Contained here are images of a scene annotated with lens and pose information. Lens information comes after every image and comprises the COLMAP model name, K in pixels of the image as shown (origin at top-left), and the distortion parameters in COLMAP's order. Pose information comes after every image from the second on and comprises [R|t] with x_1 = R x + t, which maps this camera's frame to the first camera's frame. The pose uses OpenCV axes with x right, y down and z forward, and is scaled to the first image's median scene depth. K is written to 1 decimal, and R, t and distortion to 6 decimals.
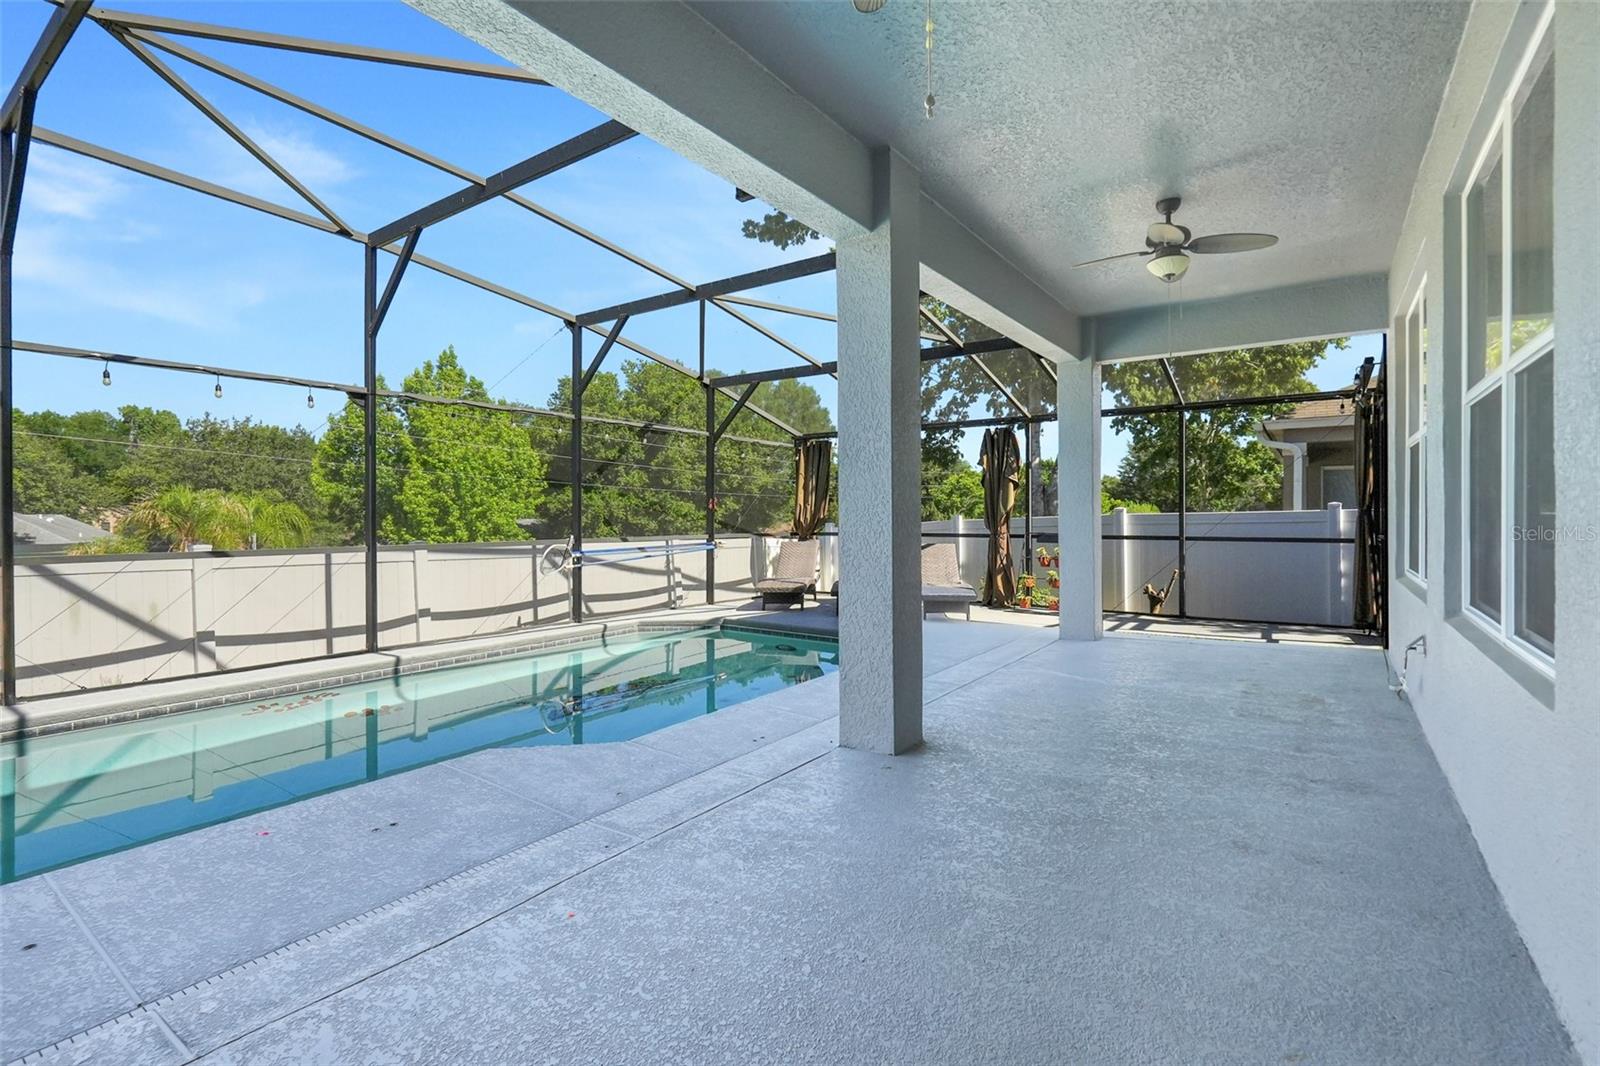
lens RADIAL K [[733.4, 0, 772.7], [0, 733.4, 556.9], [0, 0, 1]] dist [-0.004792, 0.003143]
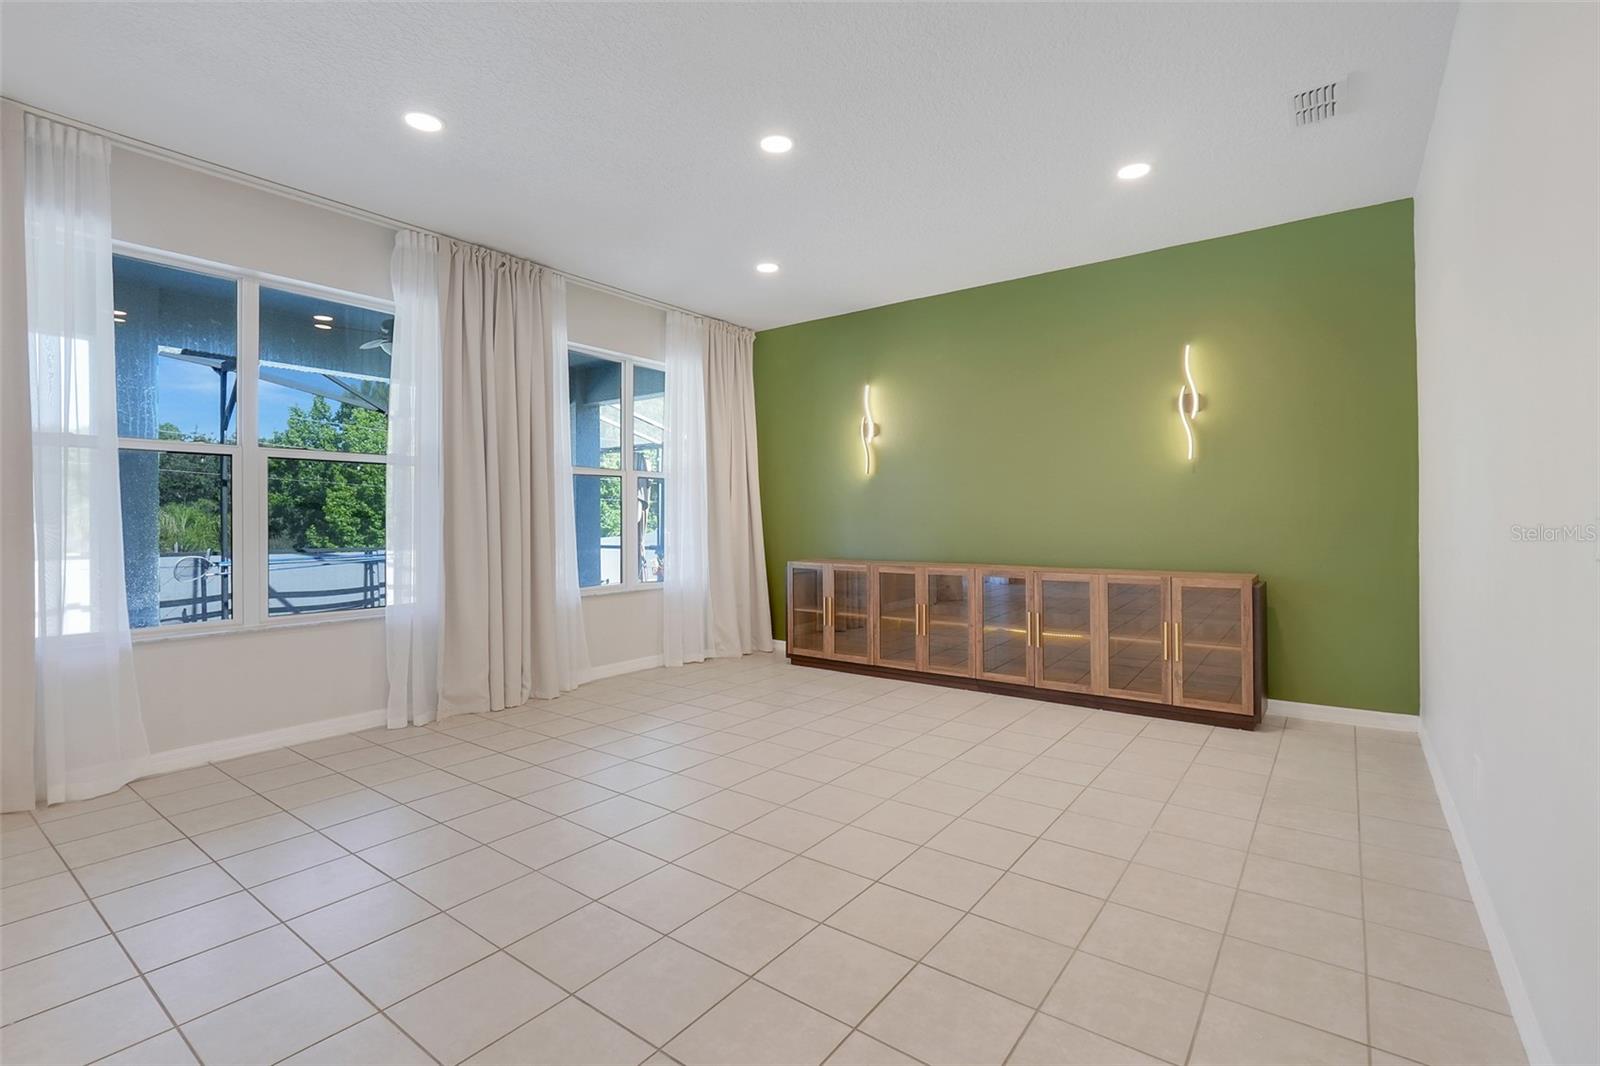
lens RADIAL K [[735.9, 0, 786.0], [0, 735.9, 524.4], [0, 0, 1]] dist [-0.002142, 0.000011]
pose [[0.999892, -0.002095, -0.014526, 0.174102], [0.001286, 0.998458, -0.055496, 0.002499], [0.014620, 0.055471, 0.998353, -0.050145]]
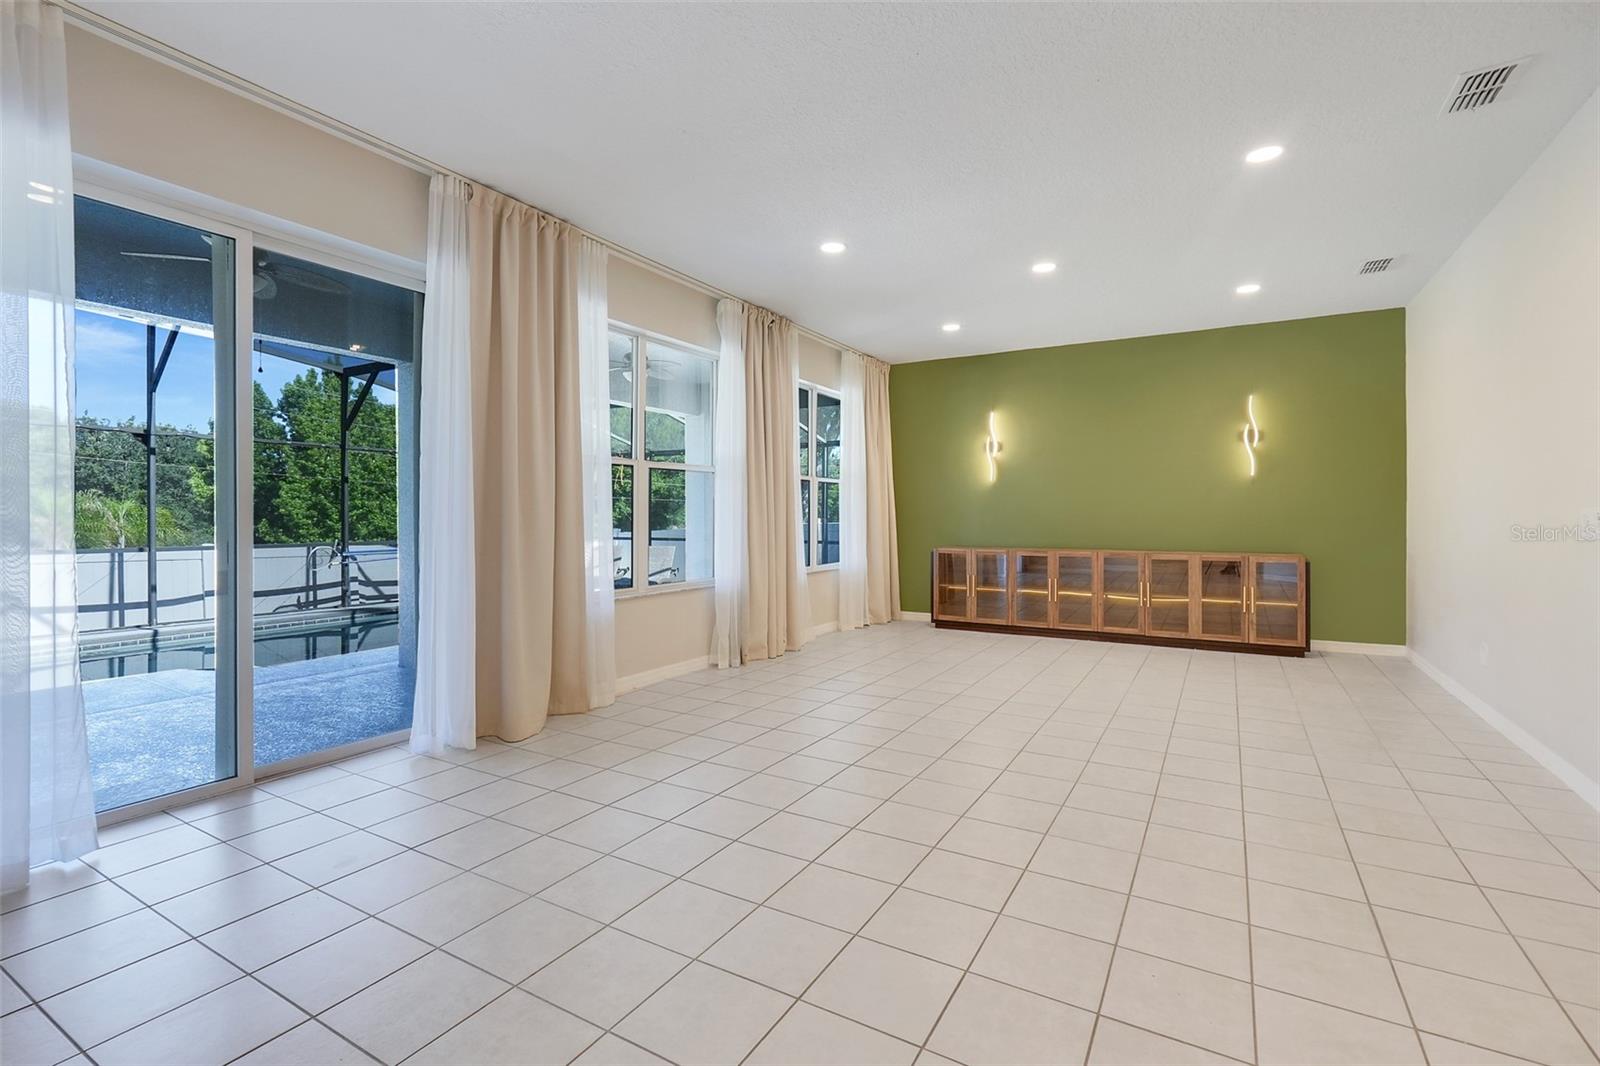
lens RADIAL K [[735.9, 0, 789.6], [0, 735.9, 526.5], [0, 0, 1]] dist [-0.002142, 0.000011]
pose [[0.994552, 0.000043, 0.104240, 0.099183], [0.004666, 0.998979, -0.044932, 0.005053], [-0.104135, 0.045174, 0.993537, -0.098135]]
